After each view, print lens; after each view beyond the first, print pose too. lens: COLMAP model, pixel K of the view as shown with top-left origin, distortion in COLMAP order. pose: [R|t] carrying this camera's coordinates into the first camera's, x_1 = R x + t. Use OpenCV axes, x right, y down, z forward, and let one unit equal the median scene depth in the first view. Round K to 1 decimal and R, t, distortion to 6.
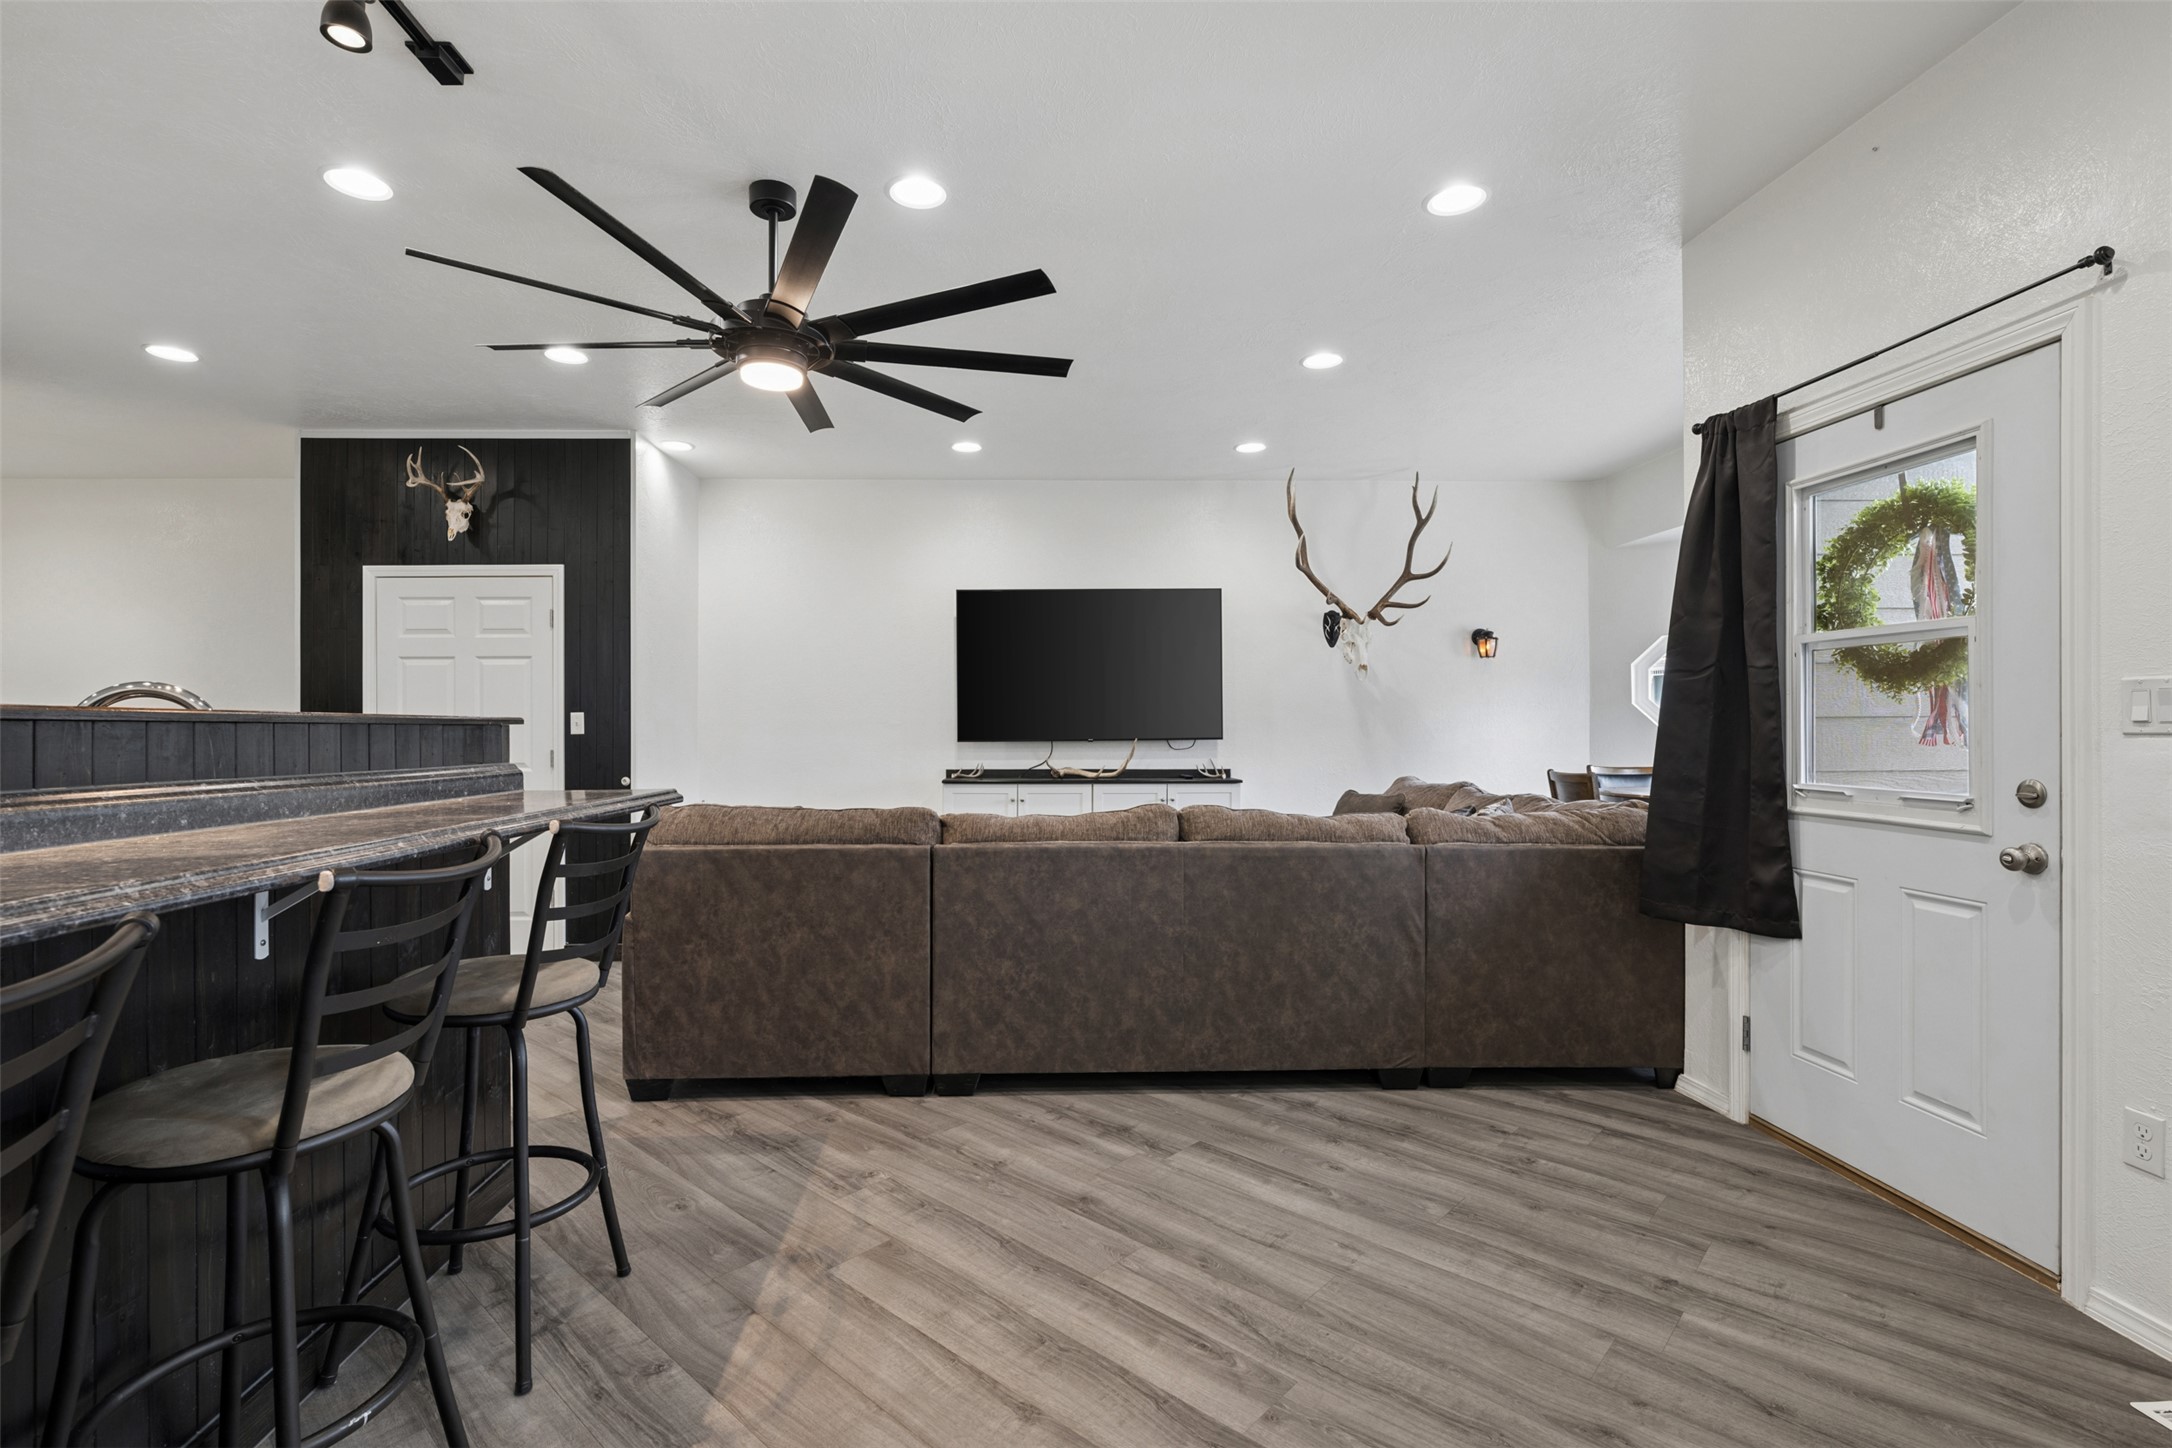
lens RADIAL K [[994.6, 0, 1051.1], [0, 994.6, 727.8], [0, 0, 1]] dist [-0.001643, -0.000294]
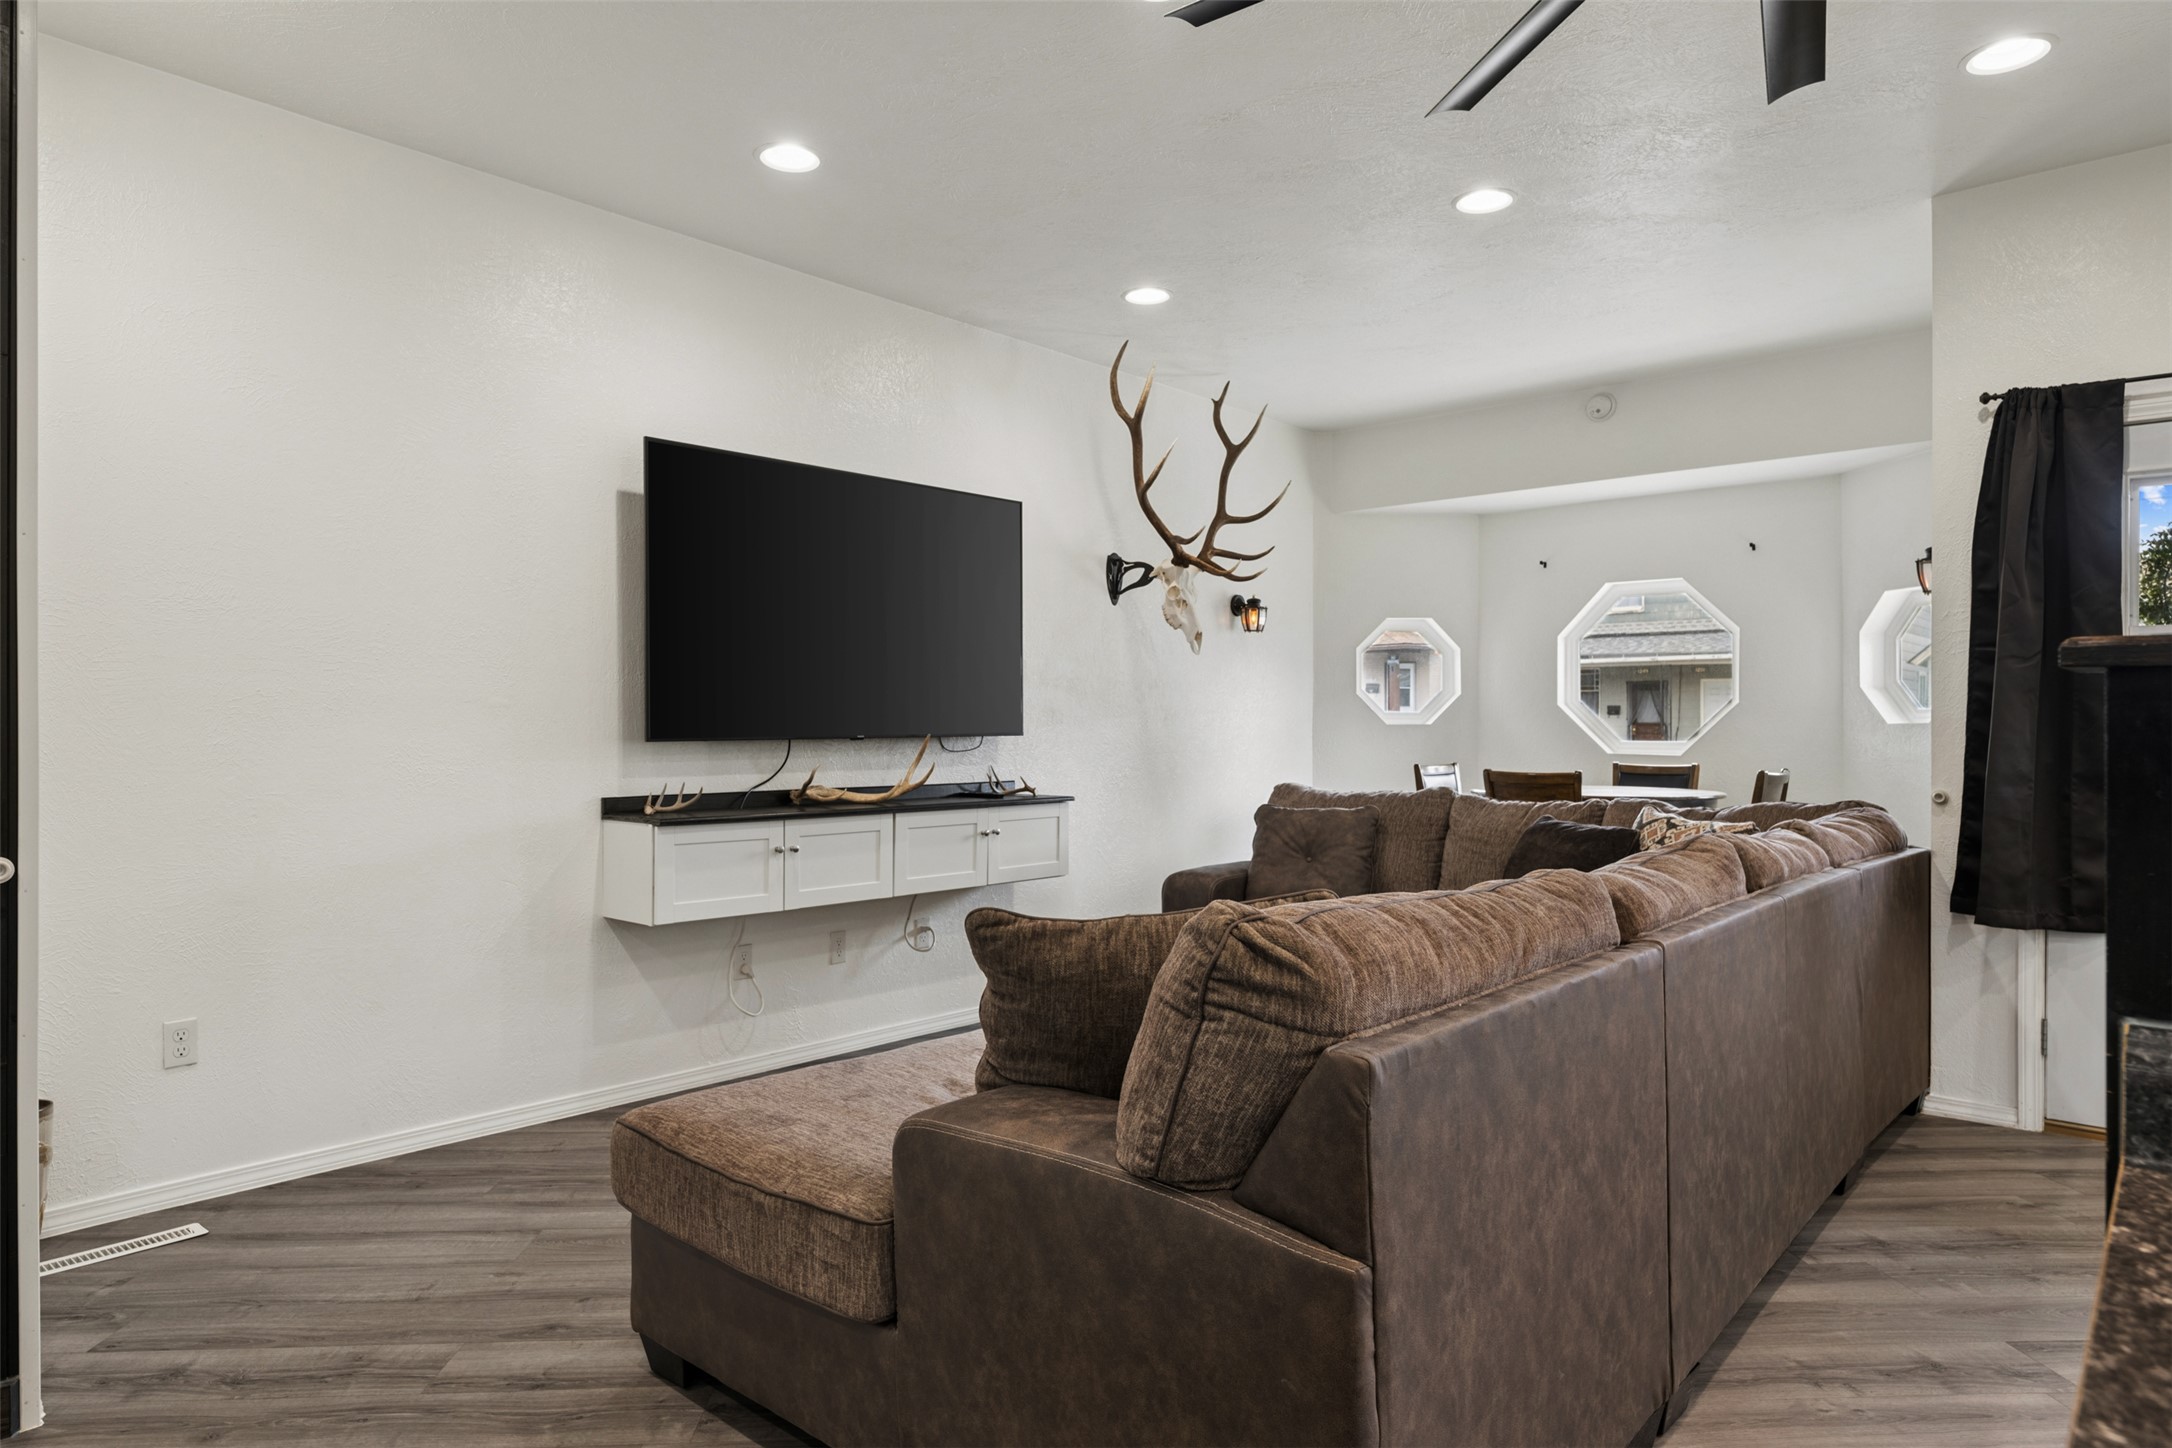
lens RADIAL K [[1291.3, 0, 1076.8], [0, 1291.3, 724.0], [0, 0, 1]] dist [-0.001748, -0.000187]
pose [[0.689736, 0.004044, 0.724050, -0.783180], [-0.004673, 0.999988, -0.001134, 0.010029], [-0.724046, -0.002601, 0.689747, 0.753136]]
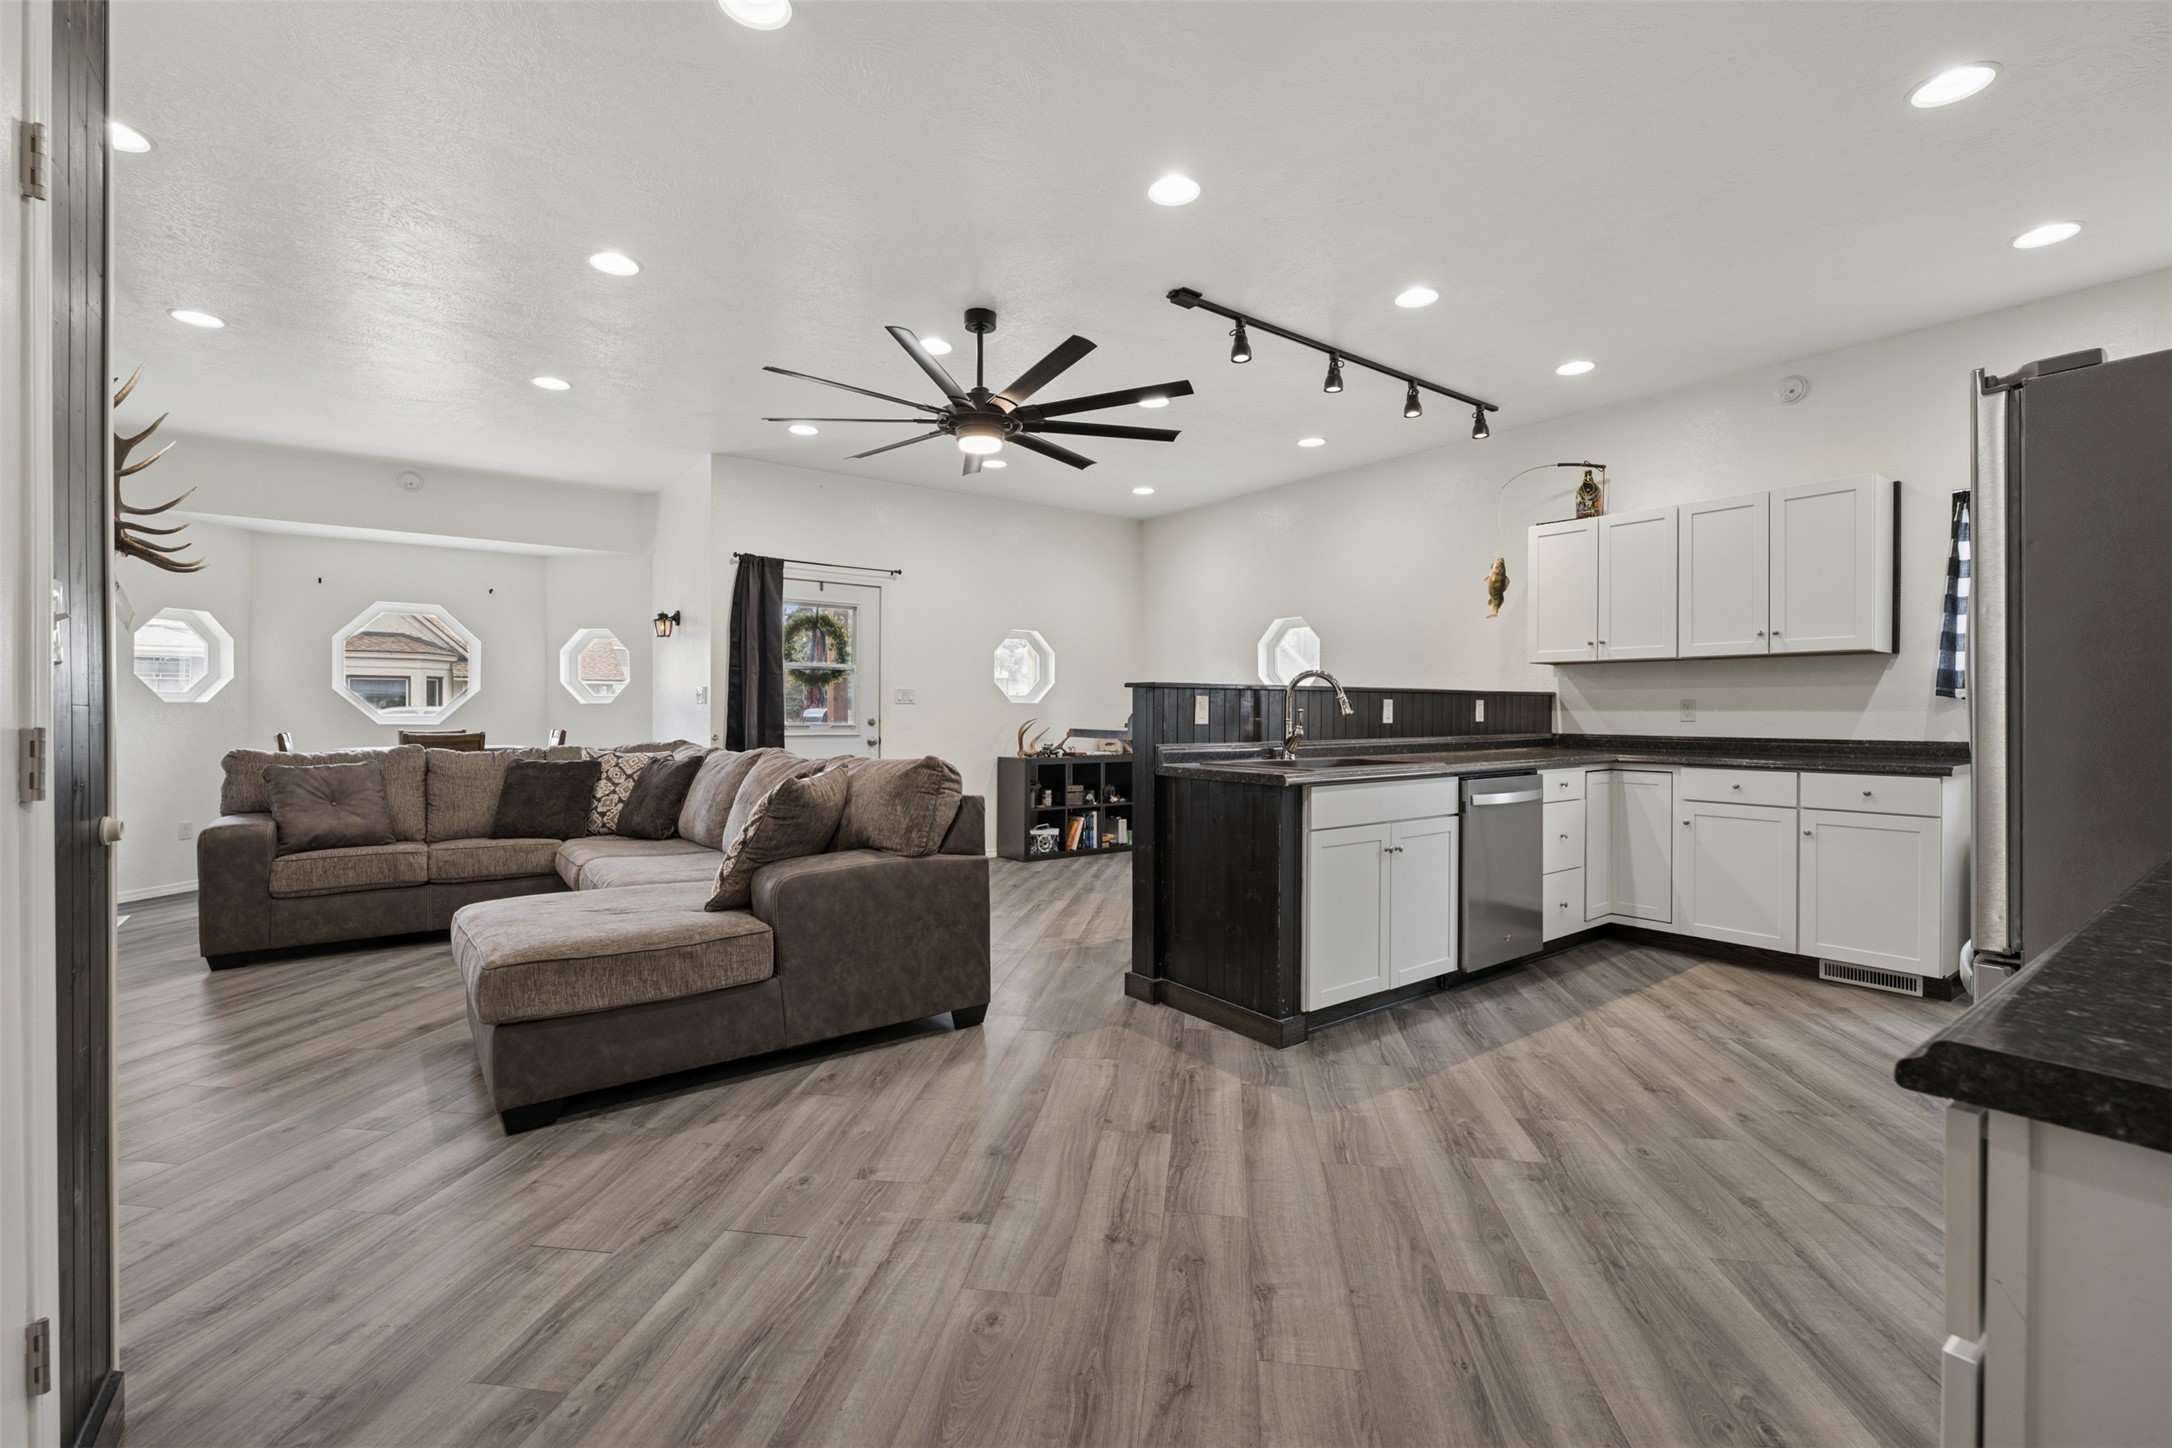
lens RADIAL K [[948.2, 0, 1081.0], [0, 948.2, 714.8], [0, 0, 1]] dist [-0.000993, 0.000308]
pose [[-0.572531, 0.000480, 0.819883, -1.321596], [-0.000223, 1.000000, -0.000740, 0.030996], [-0.819883, -0.000606, -0.572531, 1.482183]]
